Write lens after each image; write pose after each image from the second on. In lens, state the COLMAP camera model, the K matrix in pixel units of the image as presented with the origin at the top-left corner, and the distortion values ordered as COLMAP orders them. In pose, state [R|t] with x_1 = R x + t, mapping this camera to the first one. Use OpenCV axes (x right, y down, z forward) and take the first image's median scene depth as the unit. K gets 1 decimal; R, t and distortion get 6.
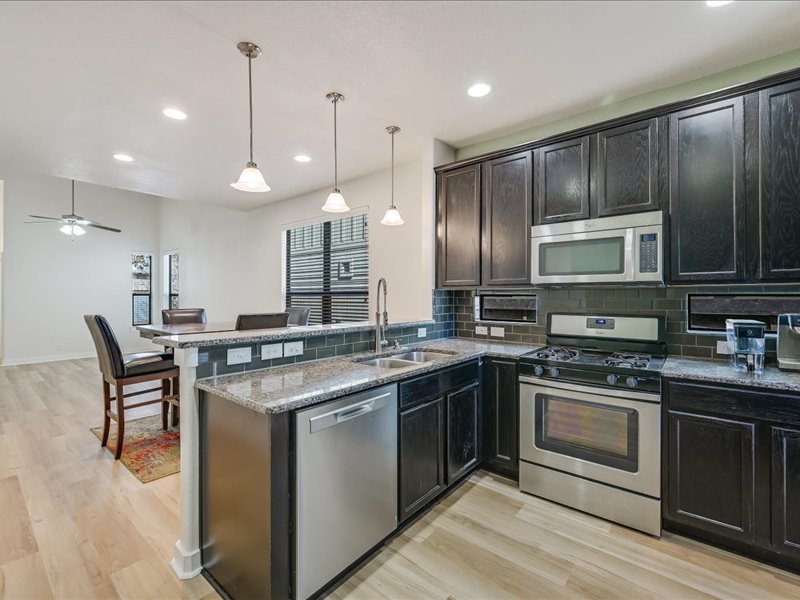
lens RADIAL K [[355.6, 0, 396.5], [0, 355.6, 296.4], [0, 0, 1]] dist [0.003286, -0.001214]
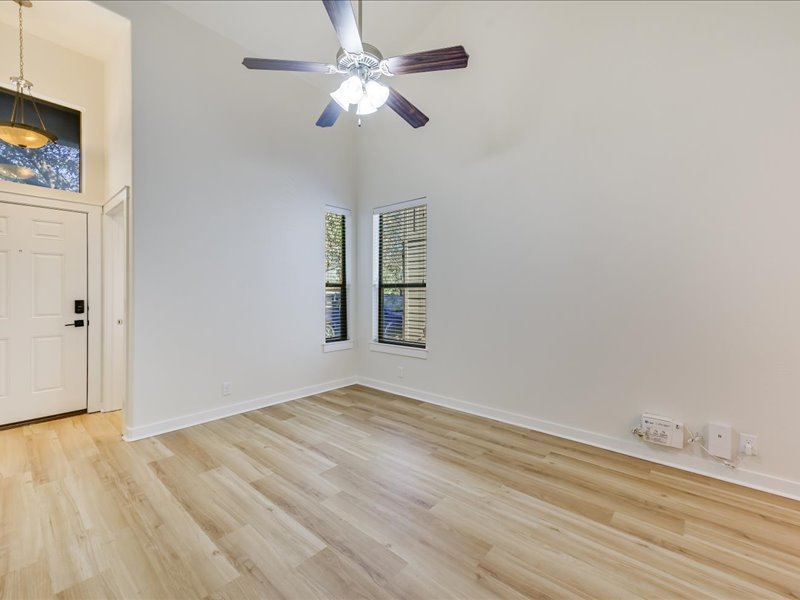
lens RADIAL K [[355.6, 0, 393.8], [0, 355.6, 294.7], [0, 0, 1]] dist [0.003286, -0.001214]
pose [[0.999017, 0.006339, -0.043876, -1.919692], [-0.006289, 0.999979, 0.001265, 0.028892], [0.043883, -0.000988, 0.999036, 1.445384]]
